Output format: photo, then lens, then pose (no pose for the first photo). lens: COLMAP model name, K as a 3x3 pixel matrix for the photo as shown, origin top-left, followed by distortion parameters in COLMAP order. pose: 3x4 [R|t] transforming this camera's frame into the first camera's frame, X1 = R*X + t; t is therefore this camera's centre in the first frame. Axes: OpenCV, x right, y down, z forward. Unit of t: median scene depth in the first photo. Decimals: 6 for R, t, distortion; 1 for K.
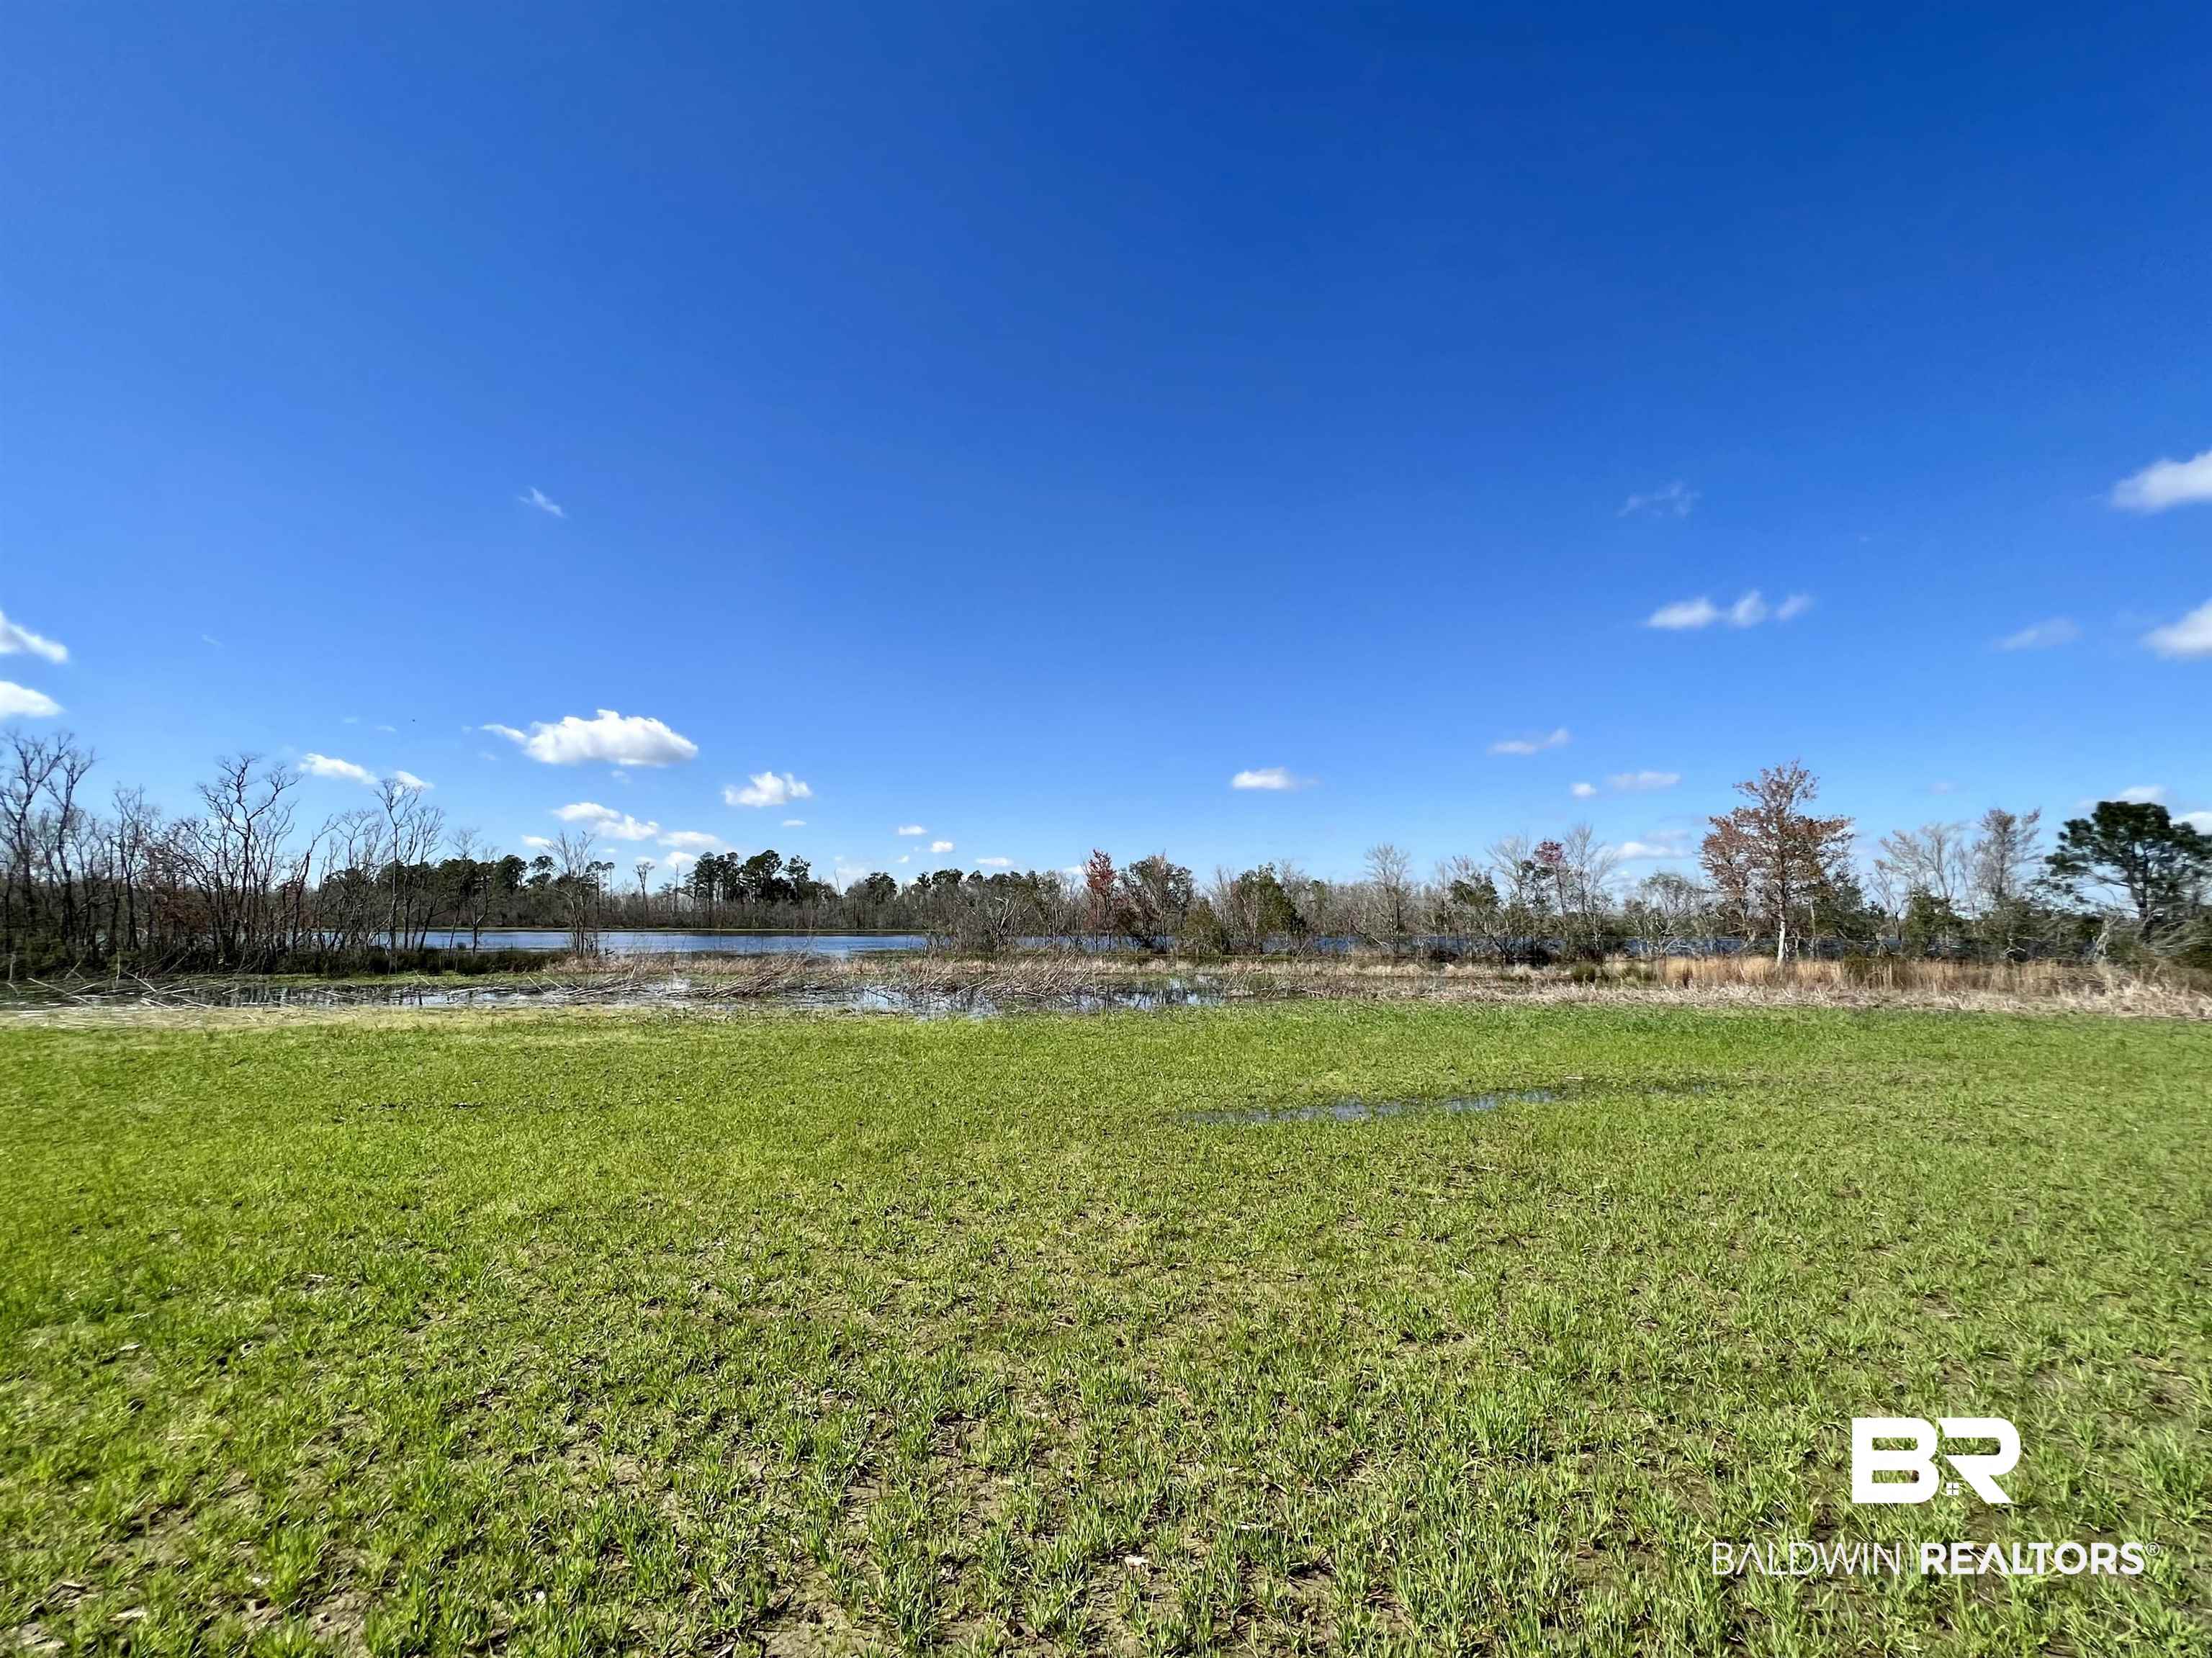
lens RADIAL K [[894.0, 0, 1102.3], [0, 894.0, 789.0], [0, 0, 1]] dist [0.000465, 0.001627]
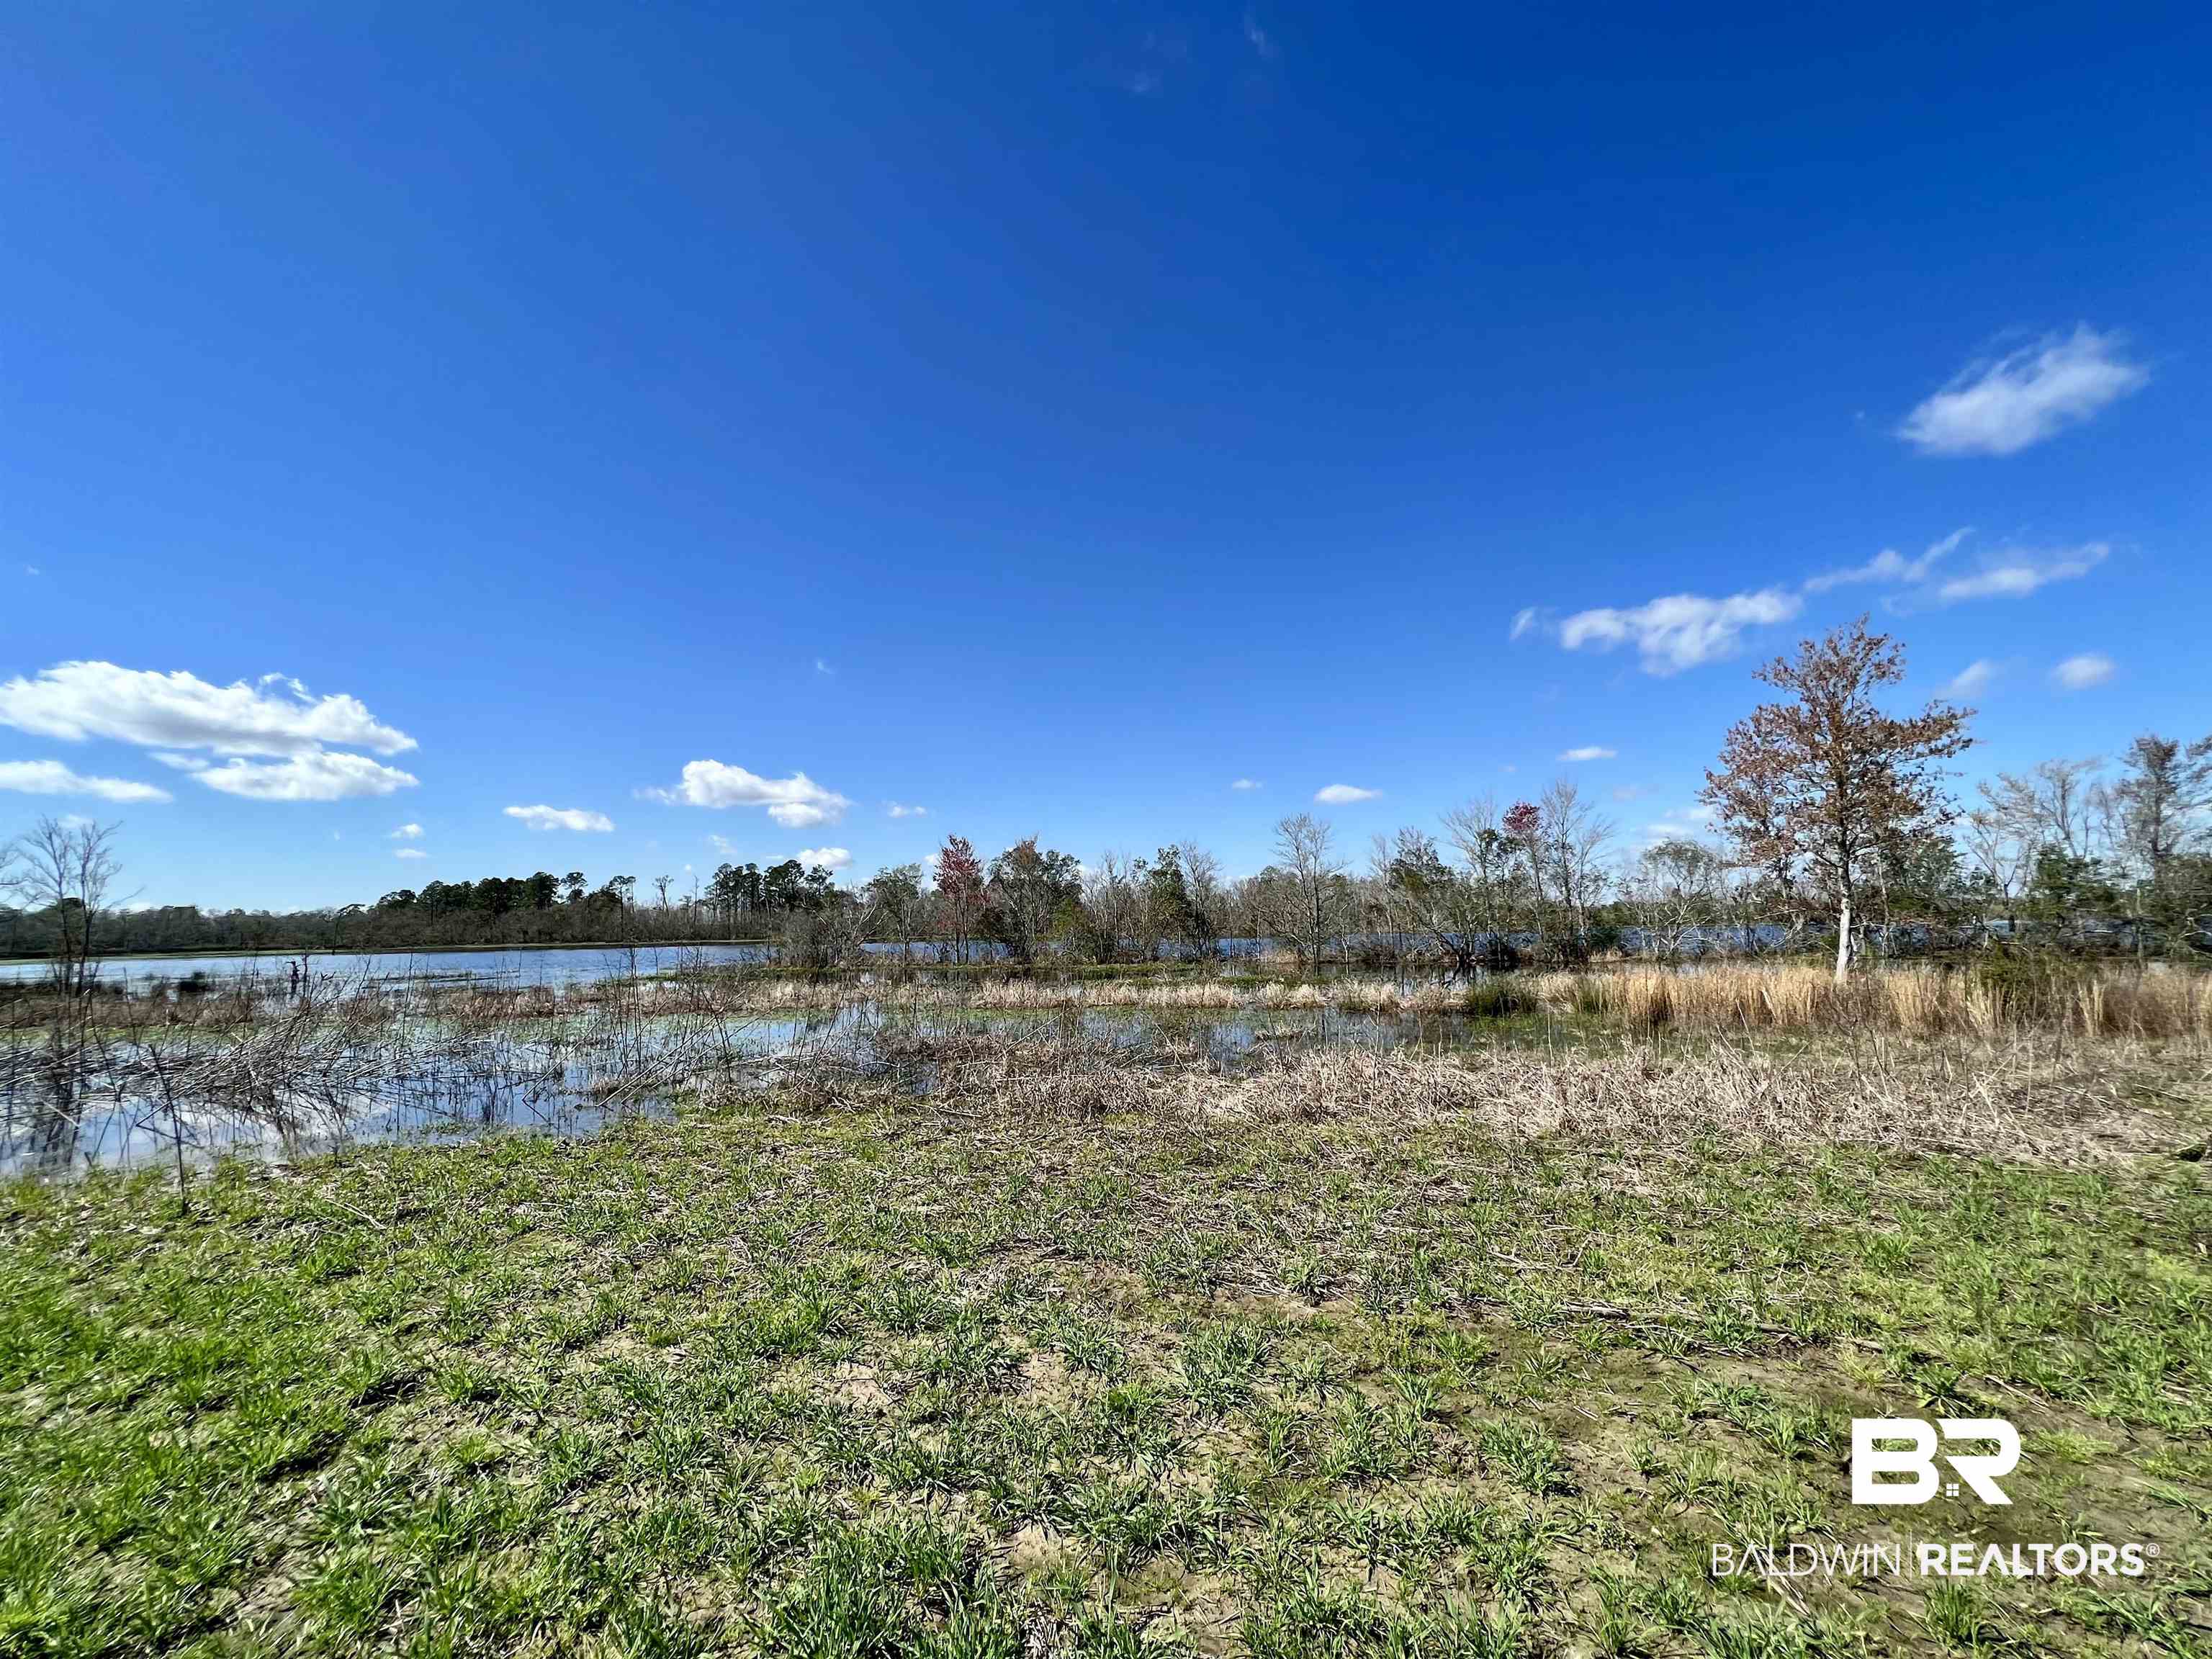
lens RADIAL K [[894.1, 0, 1090.9], [0, 894.1, 794.0], [0, 0, 1]] dist [0.000465, 0.001627]
pose [[0.998572, -0.031185, -0.043372, 0.174974], [0.031340, 0.999505, 0.002898, 0.037356], [0.043260, -0.004254, 0.999055, 0.233660]]
